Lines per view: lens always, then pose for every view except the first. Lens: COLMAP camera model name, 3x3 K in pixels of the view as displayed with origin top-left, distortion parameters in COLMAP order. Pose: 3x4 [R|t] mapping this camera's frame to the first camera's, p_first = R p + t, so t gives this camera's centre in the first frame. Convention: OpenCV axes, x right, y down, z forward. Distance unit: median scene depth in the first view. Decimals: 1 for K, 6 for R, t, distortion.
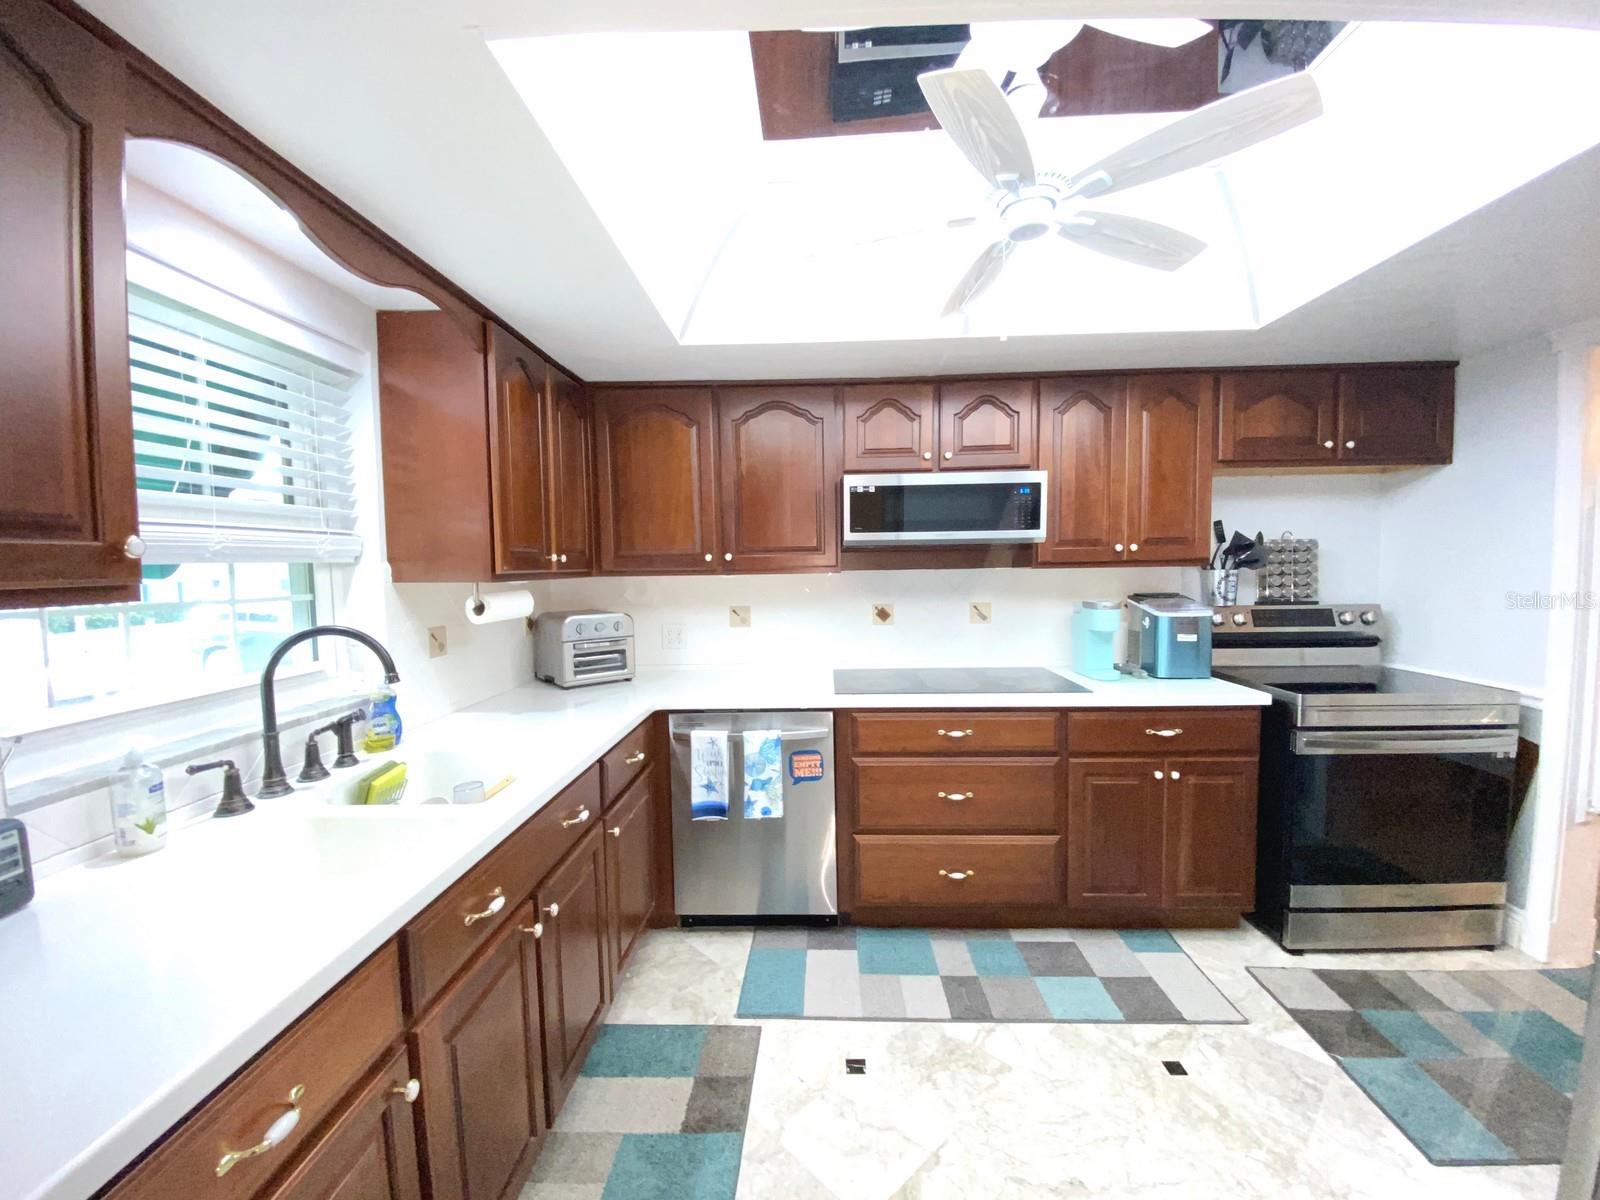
lens RADIAL K [[650.8, 0, 805.3], [0, 650.8, 607.1], [0, 0, 1]] dist [0.016141, -0.019142]
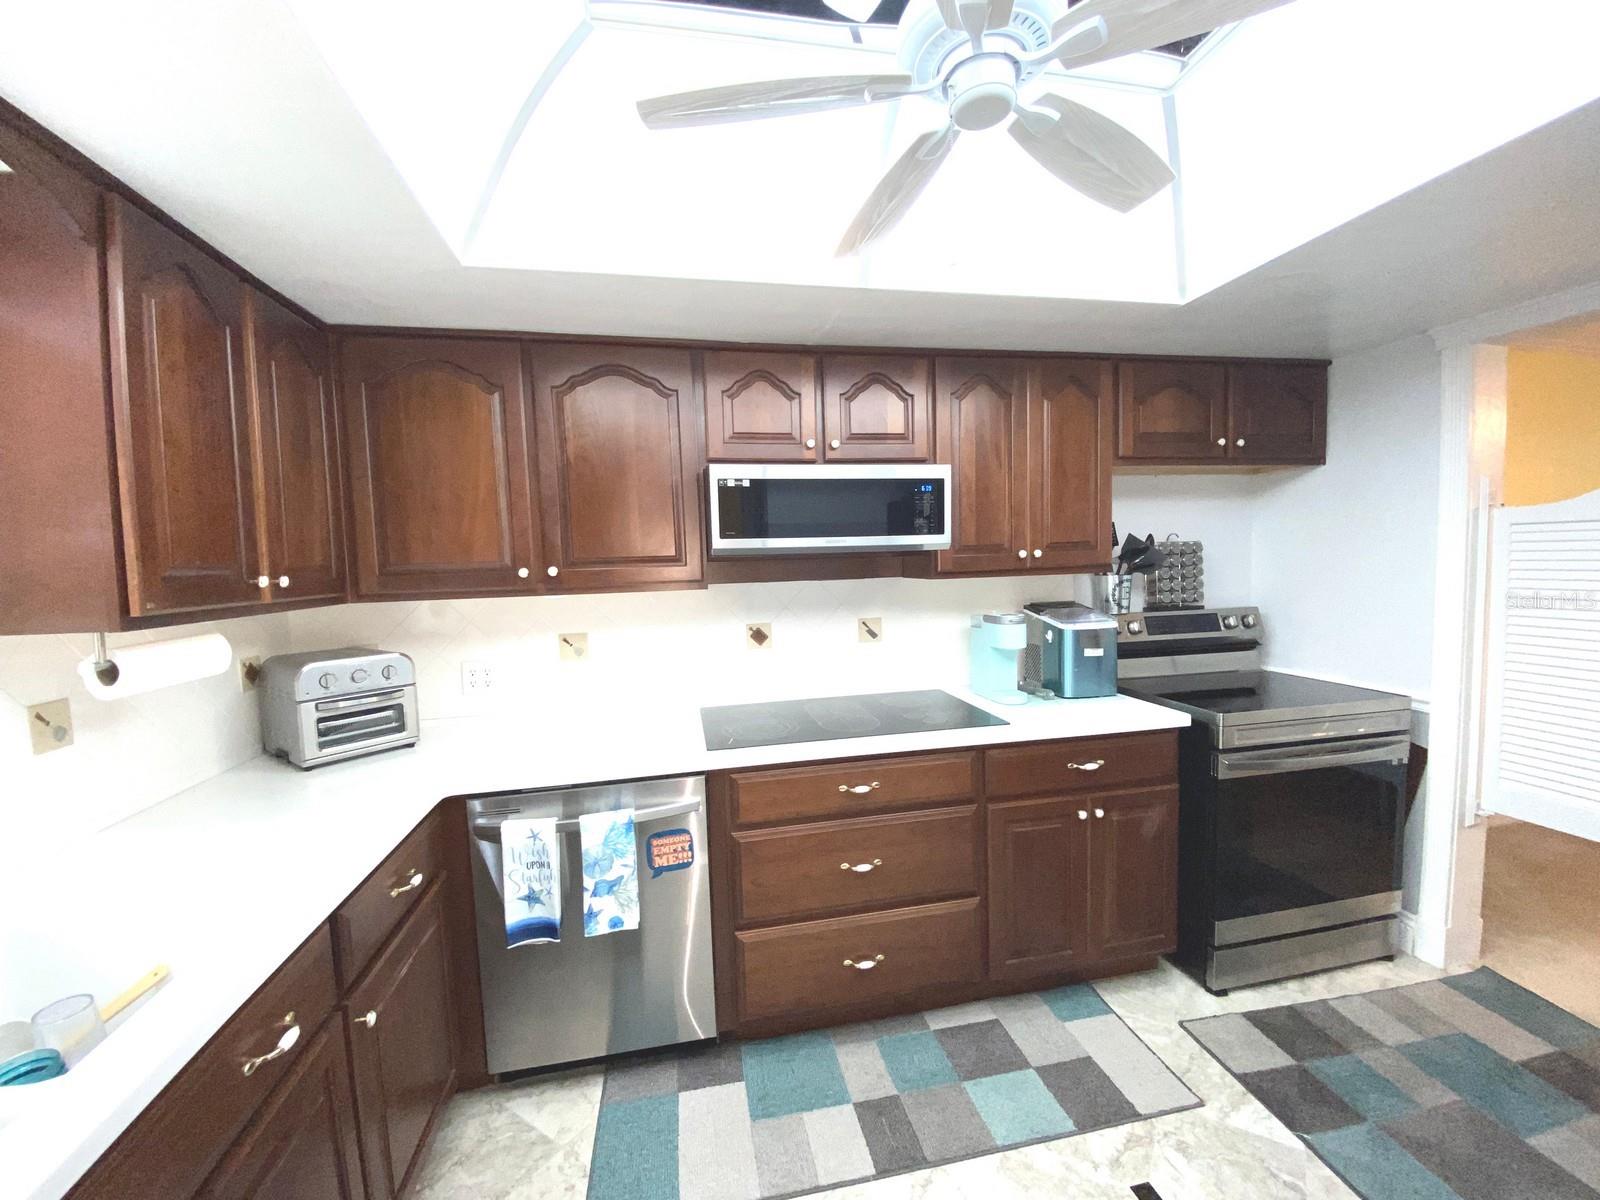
lens RADIAL K [[647.2, 0, 808.2], [0, 647.2, 604.7], [0, 0, 1]] dist [0.031953, -0.029776]
pose [[0.972171, -0.029988, 0.232346, -0.009552], [0.030189, 0.999541, 0.002694, -0.036638], [-0.232320, 0.004395, 0.972630, 0.234019]]
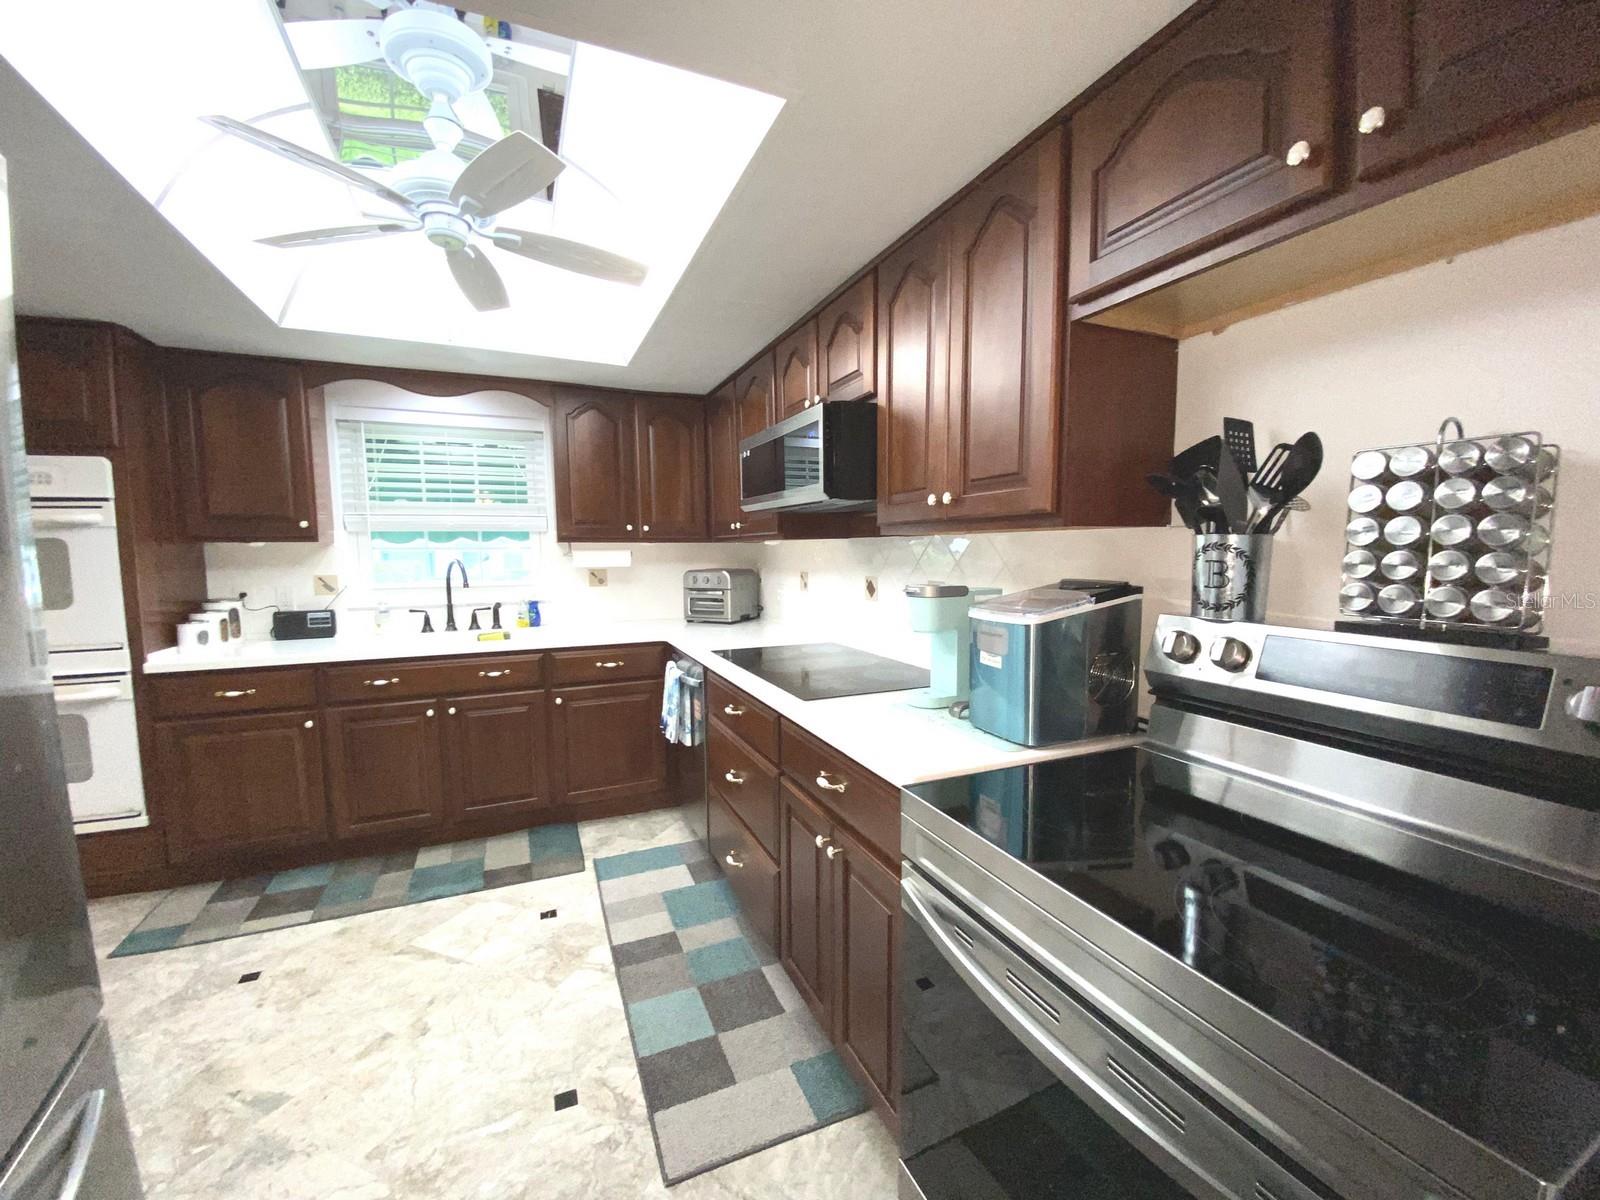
lens RADIAL K [[650.8, 0, 805.3], [0, 650.8, 607.1], [0, 0, 1]] dist [0.016141, -0.019142]
pose [[0.430476, 0.095392, -0.897547, 1.100253], [-0.062200, 0.995171, 0.075935, -0.031379], [0.900456, 0.023139, 0.434331, 0.685477]]
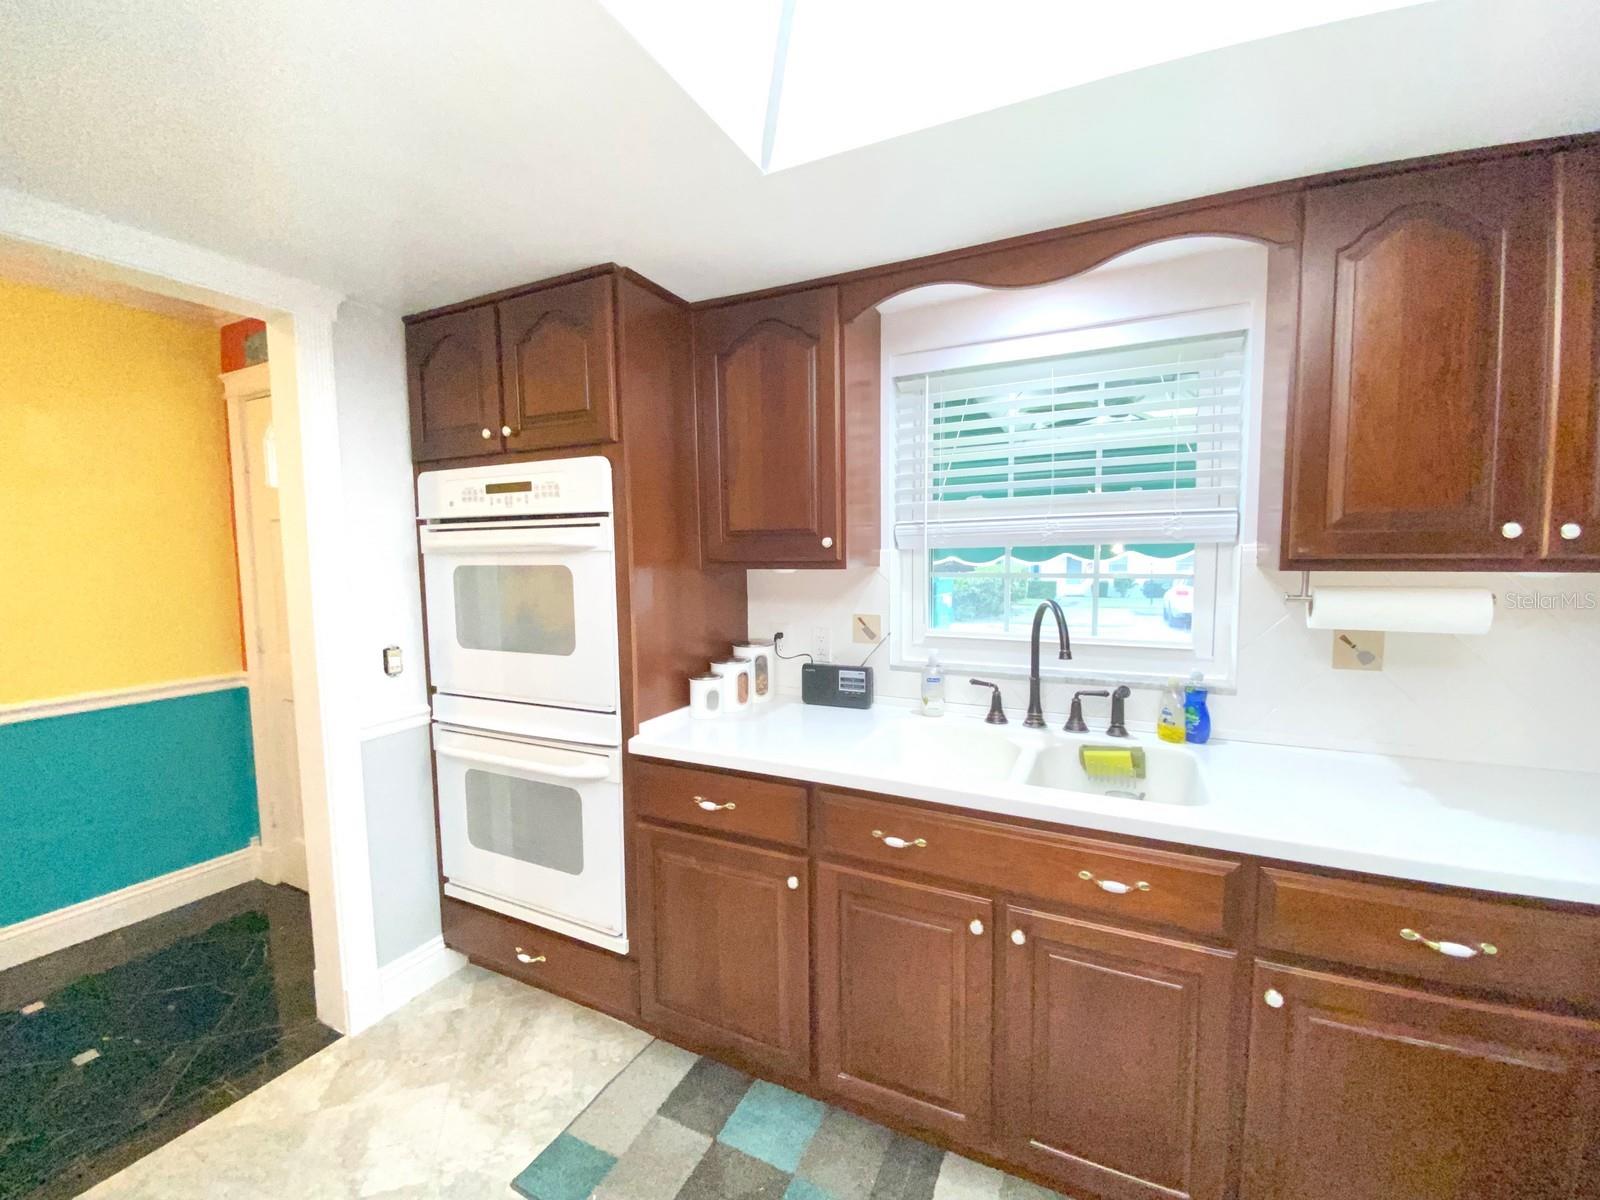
lens RADIAL K [[650.8, 0, 805.3], [0, 650.8, 607.1], [0, 0, 1]] dist [0.016141, -0.019142]
pose [[-0.404199, 0.092577, -0.909974, 0.316903], [-0.045666, 0.991582, 0.121163, -0.049014], [0.913531, 0.090529, -0.396568, 0.656655]]
